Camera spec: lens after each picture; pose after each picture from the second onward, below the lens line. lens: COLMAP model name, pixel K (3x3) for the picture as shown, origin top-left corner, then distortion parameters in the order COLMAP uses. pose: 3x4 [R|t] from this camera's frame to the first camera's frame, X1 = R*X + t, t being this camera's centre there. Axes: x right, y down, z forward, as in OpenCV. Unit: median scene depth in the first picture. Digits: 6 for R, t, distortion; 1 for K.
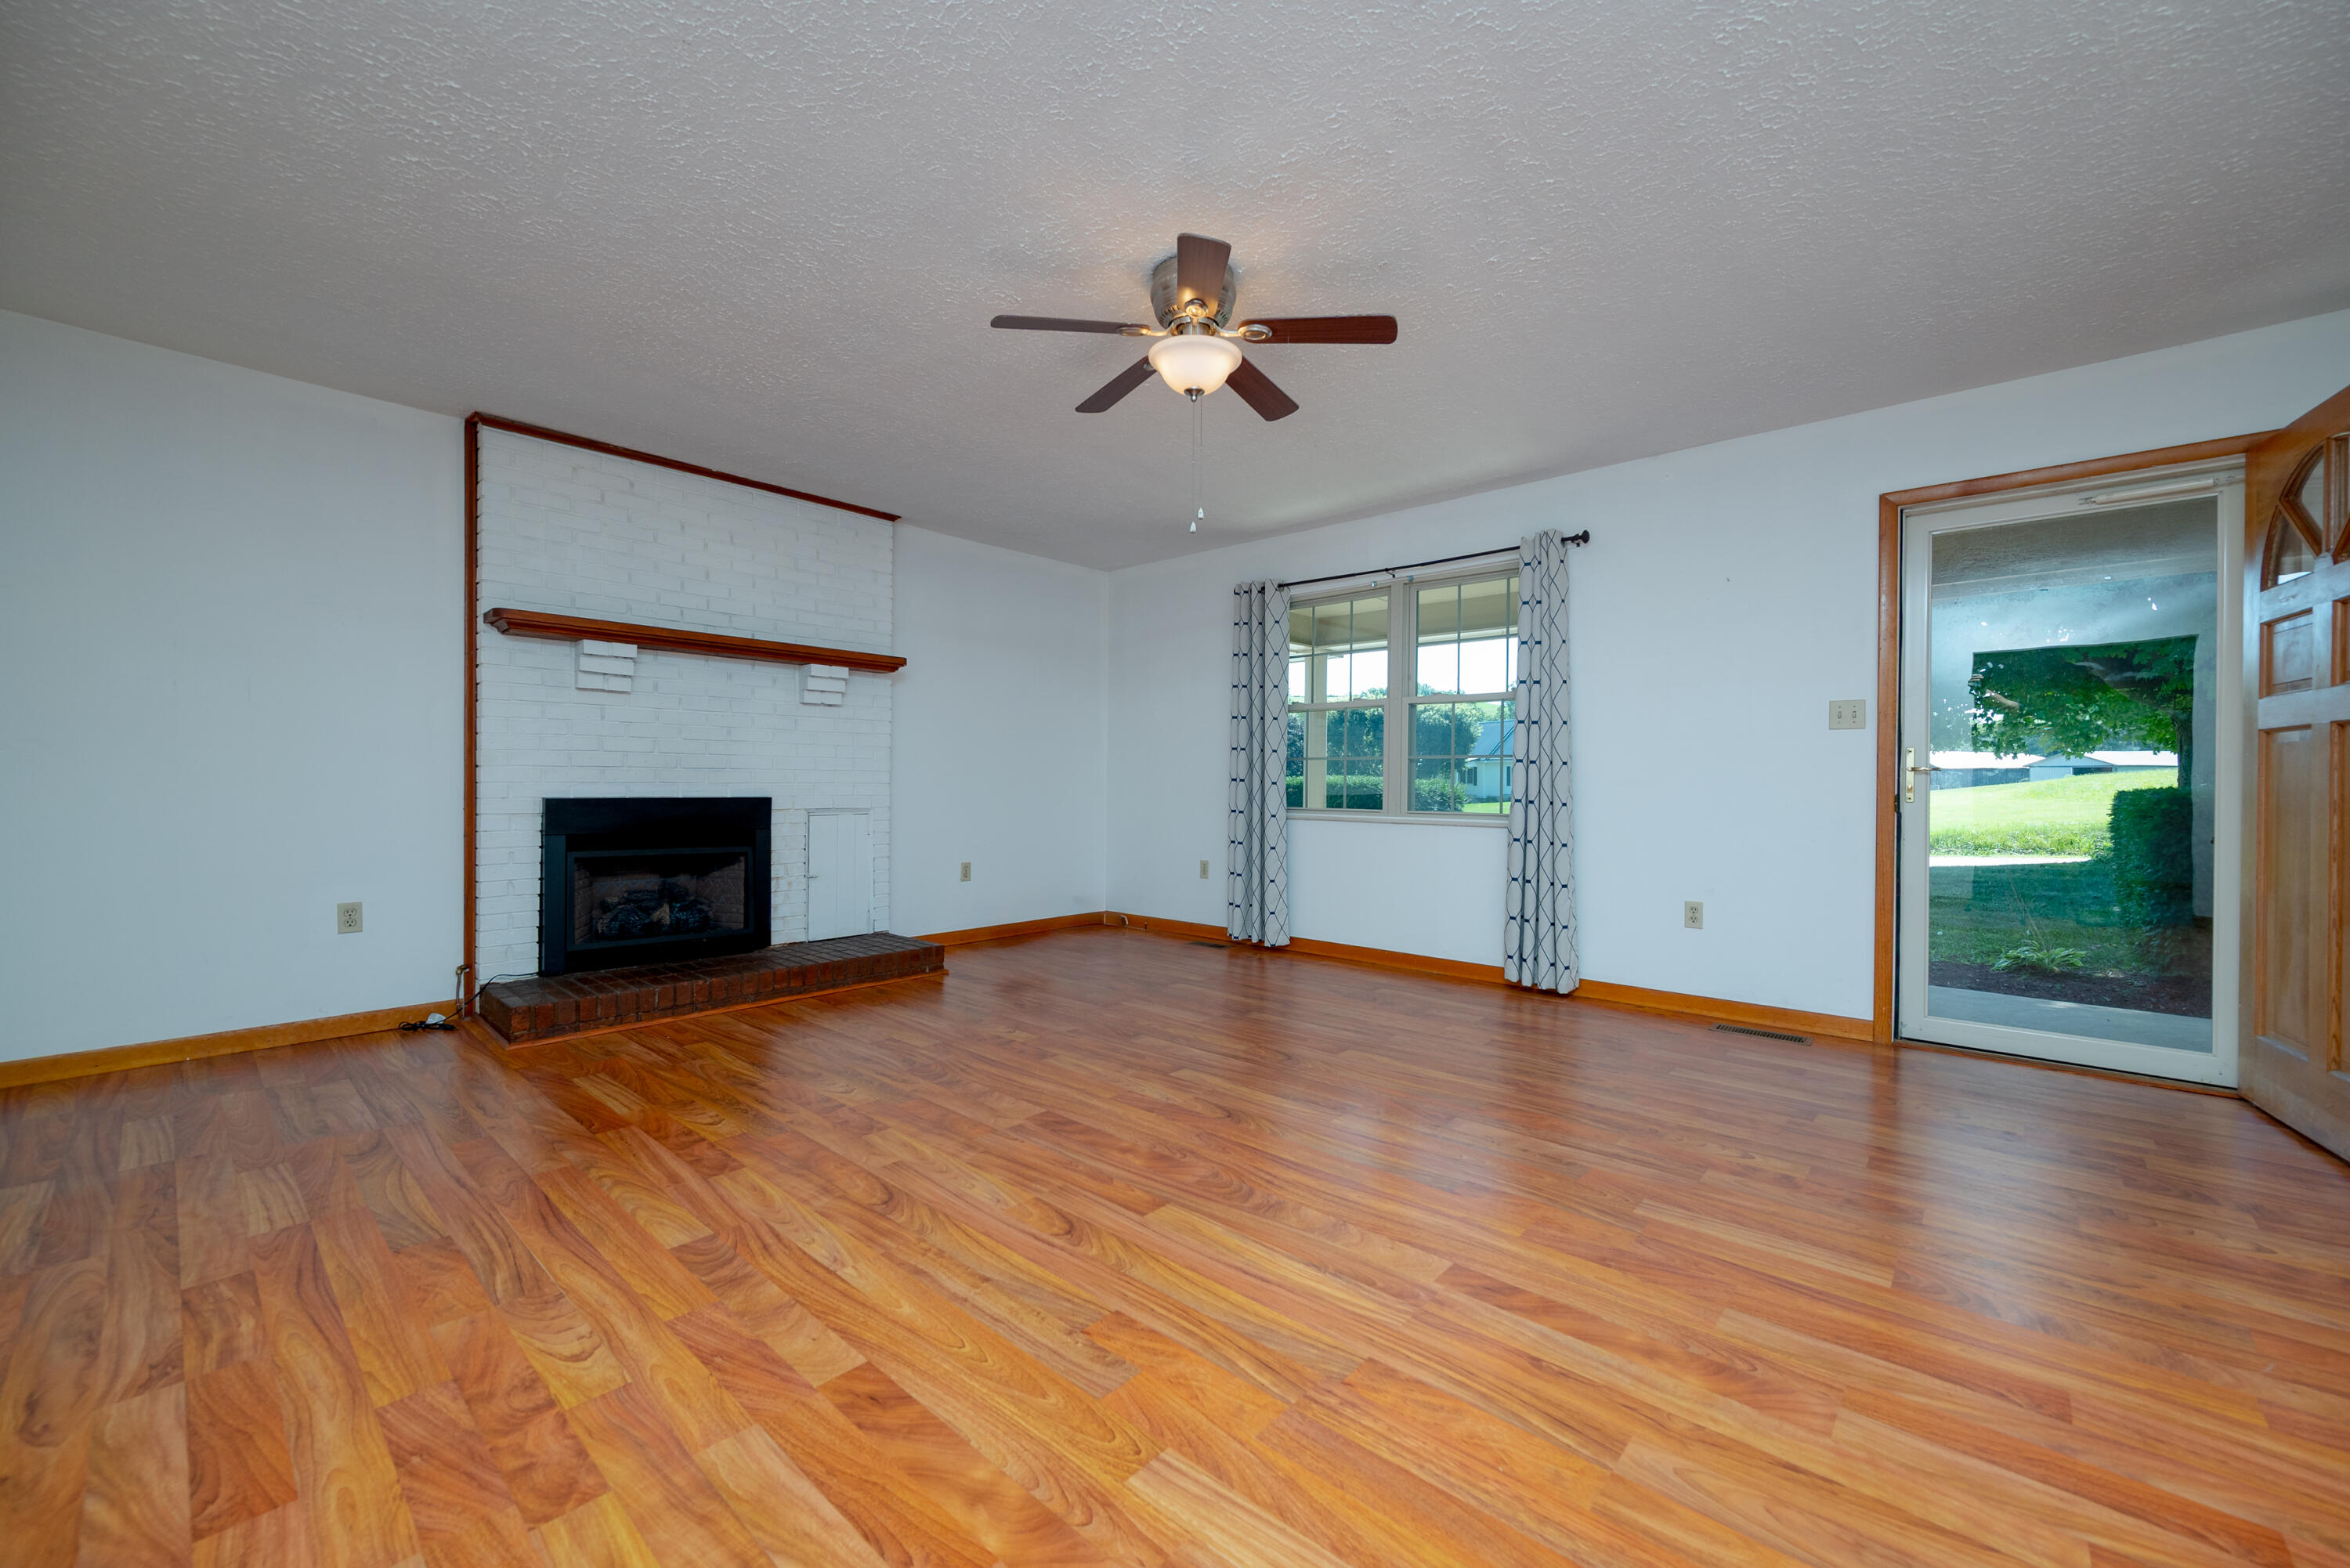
lens RADIAL K [[921.9, 0, 1180.1], [0, 921.9, 785.9], [0, 0, 1]] dist [-0.002222, 0.000241]
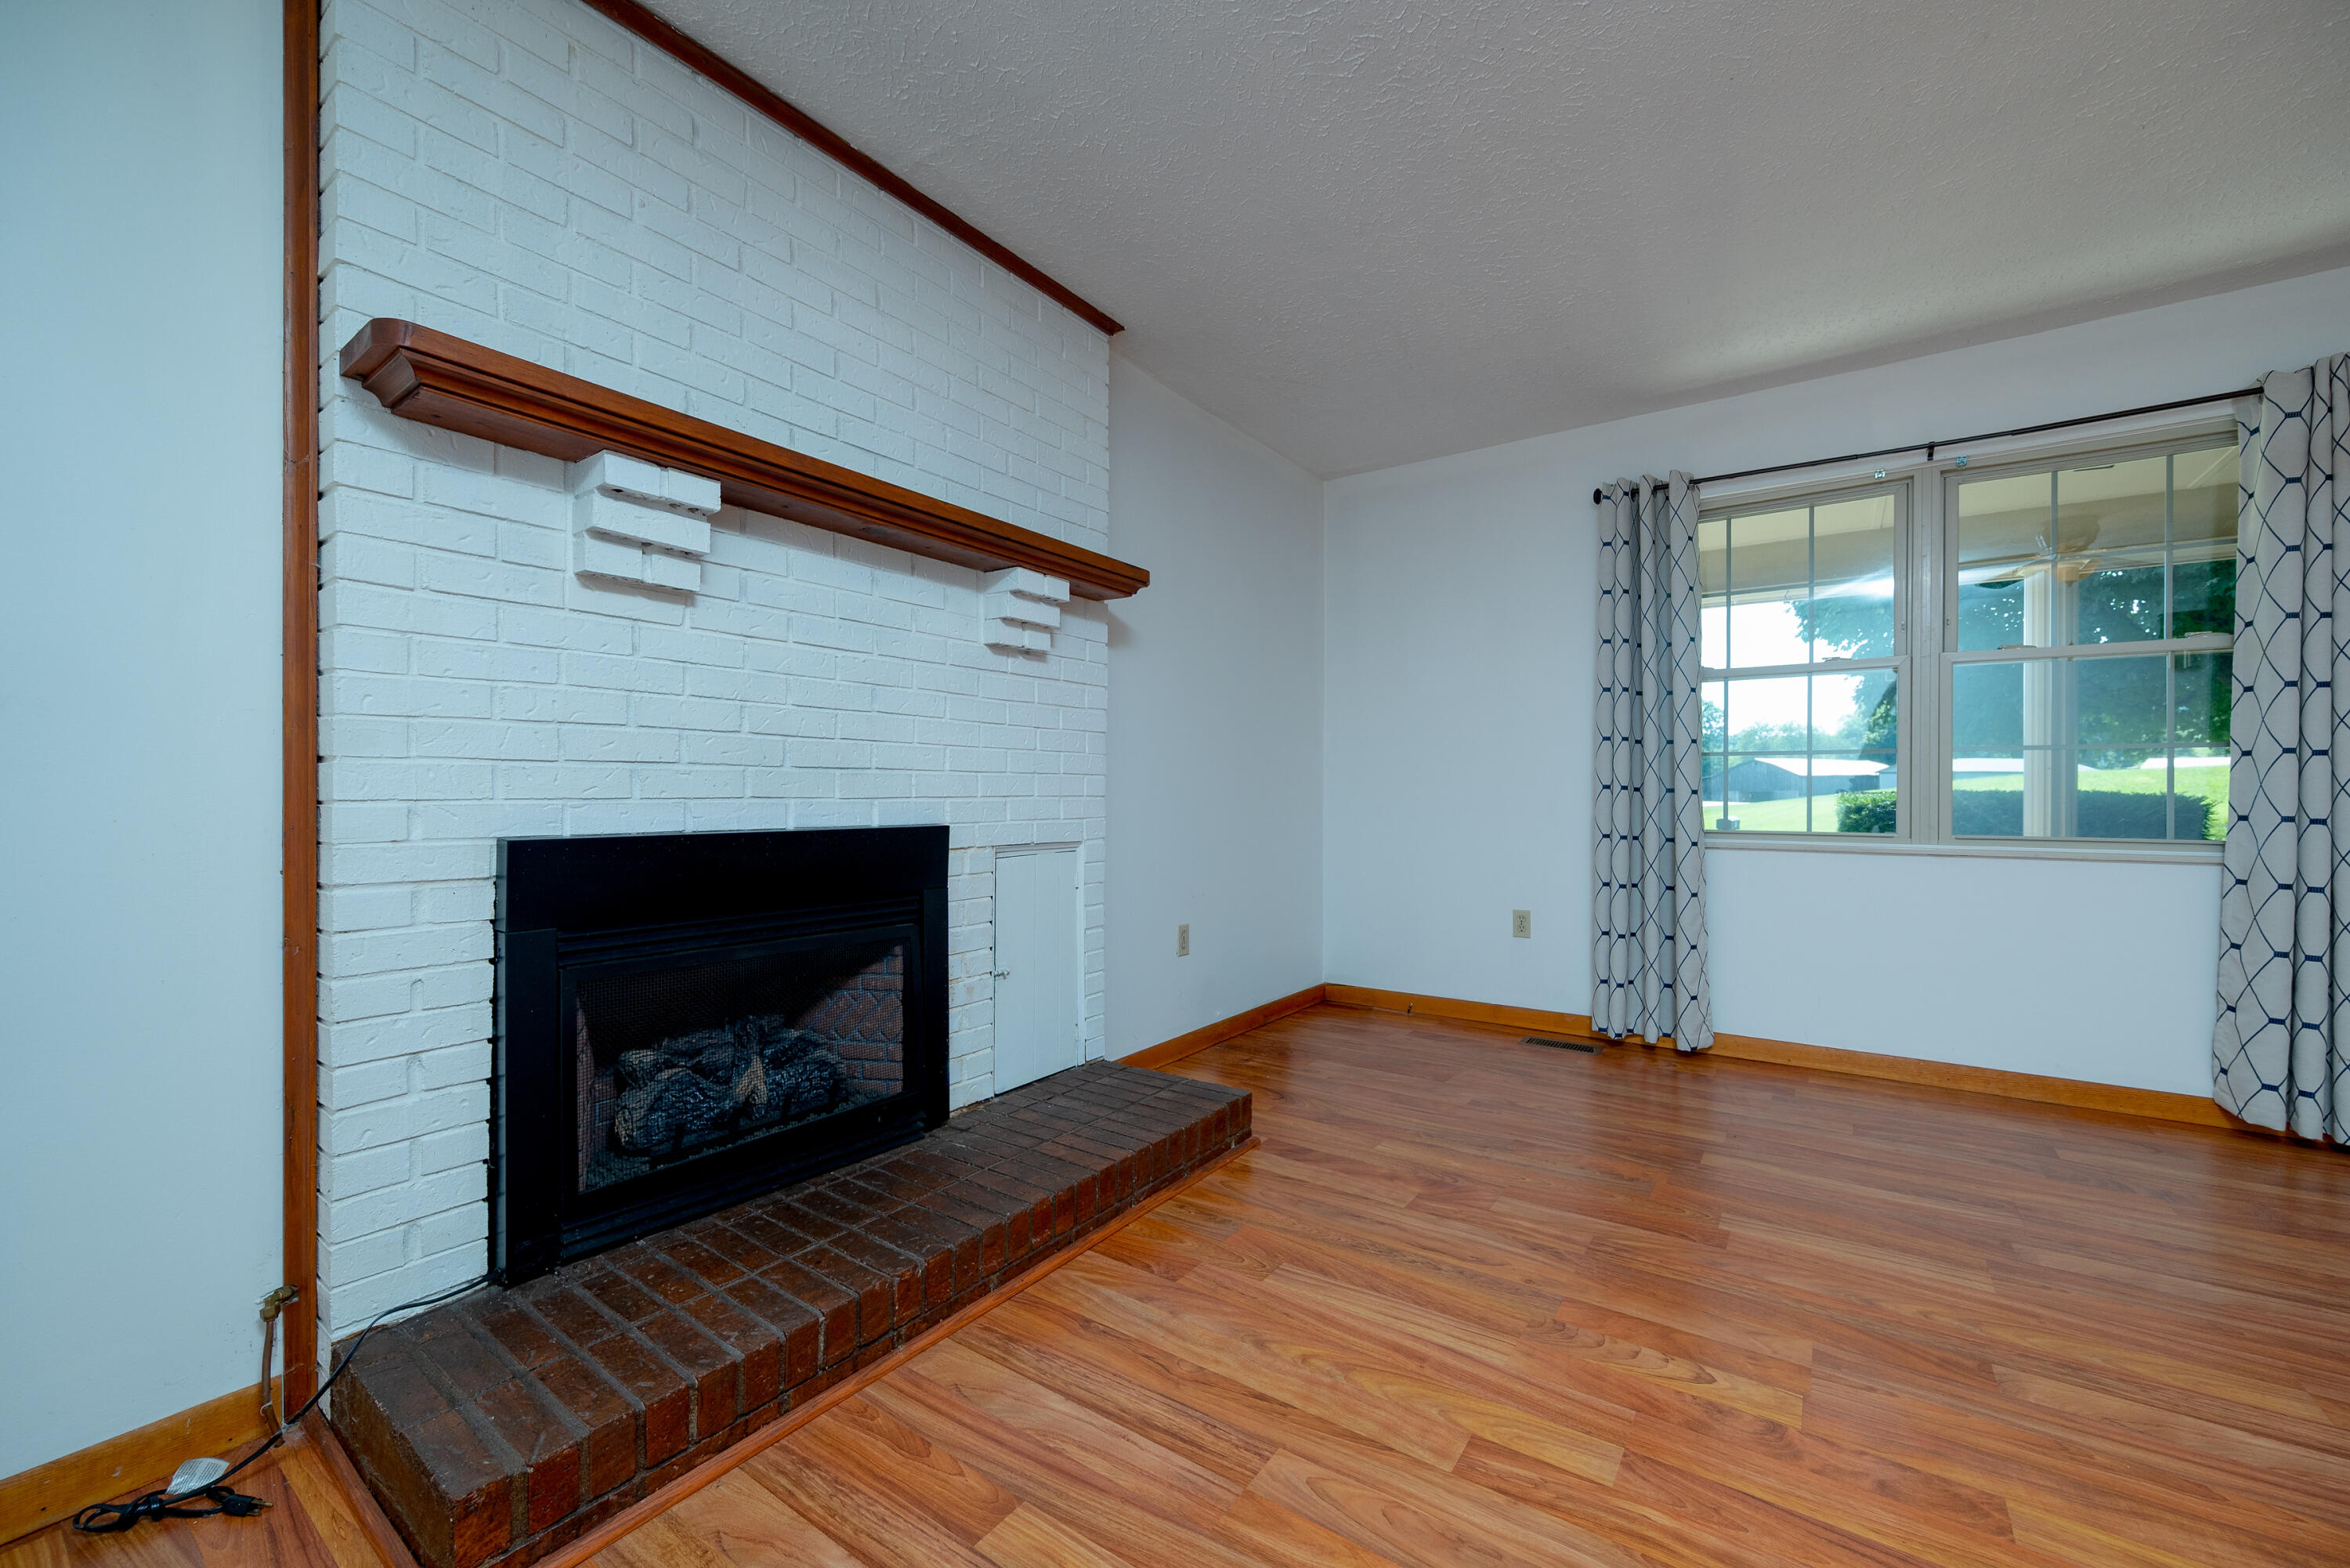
lens RADIAL K [[926.6, 0, 1177.9], [0, 926.6, 791.1], [0, 0, 1]] dist [-0.001645, -0.000104]
pose [[0.992929, -0.005675, 0.118577, -0.616830], [0.006224, 0.999972, -0.004260, -0.005459], [-0.118549, 0.004968, 0.992936, 0.781014]]
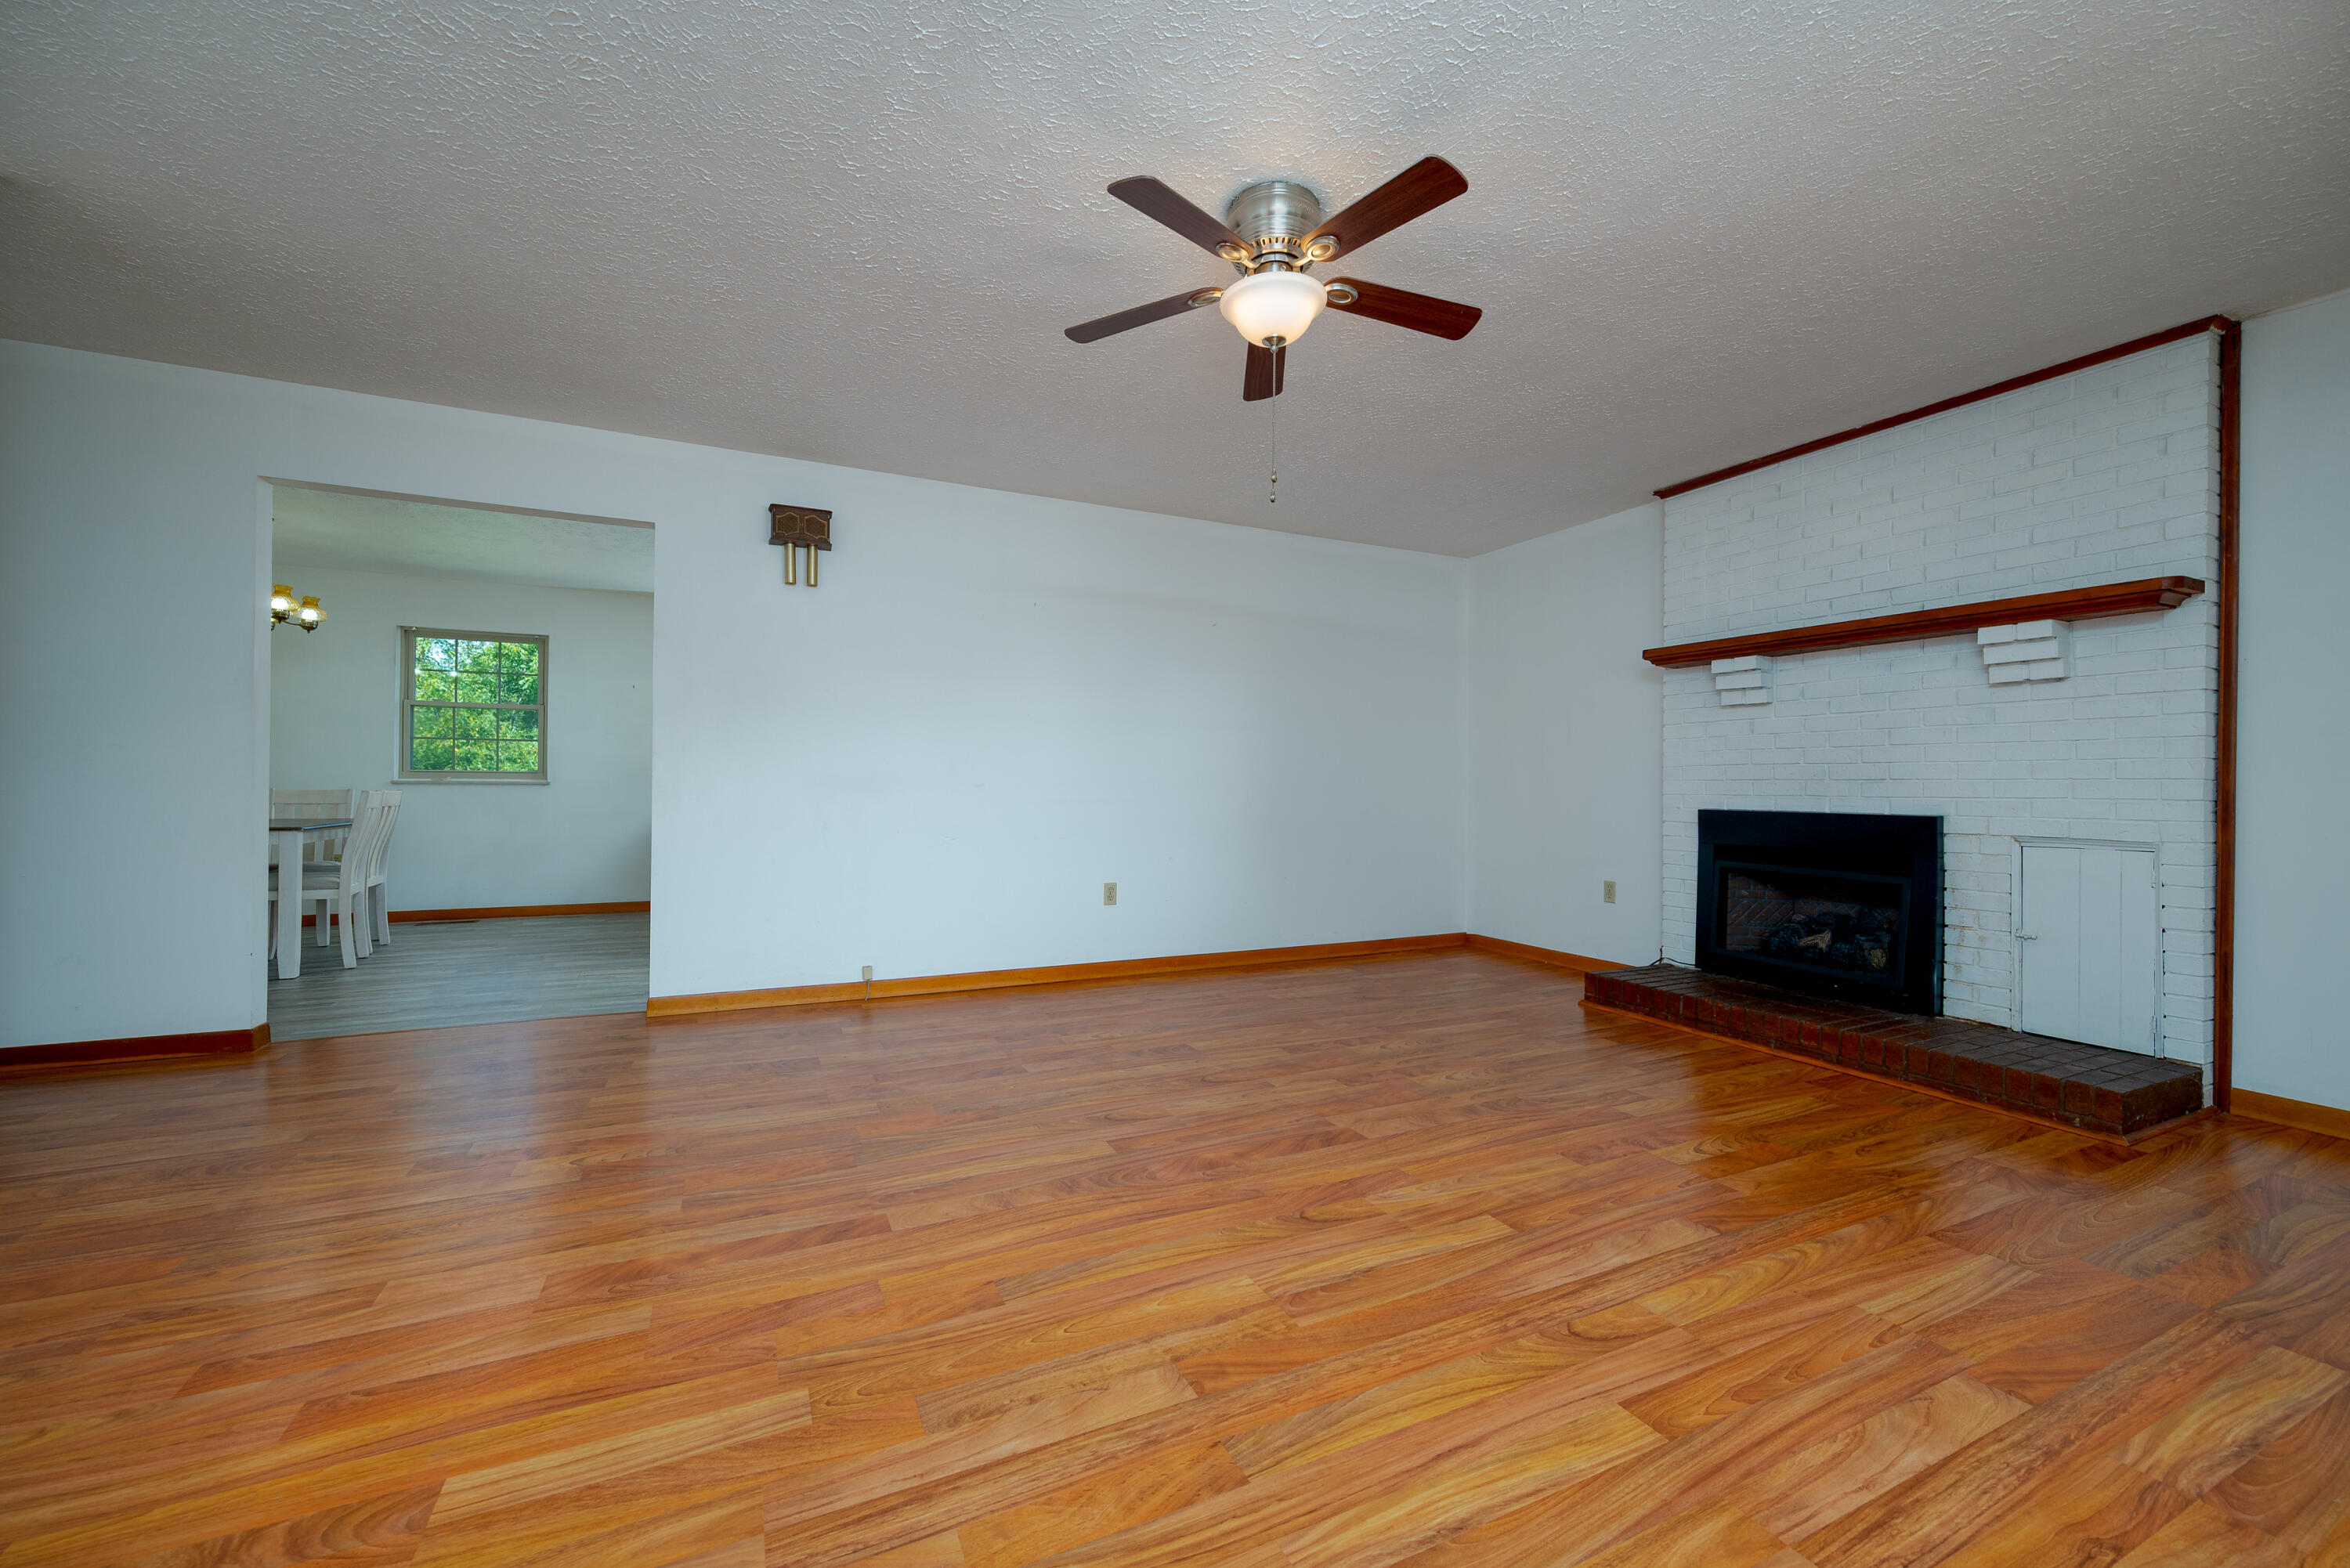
lens RADIAL K [[921.9, 0, 1180.1], [0, 921.9, 785.9], [0, 0, 1]] dist [-0.002222, 0.000241]
pose [[-0.381496, -0.010503, -0.924311, 0.794127], [-0.015253, 0.999871, -0.005066, 0.000769], [0.924245, 0.012165, -0.381607, 1.166669]]
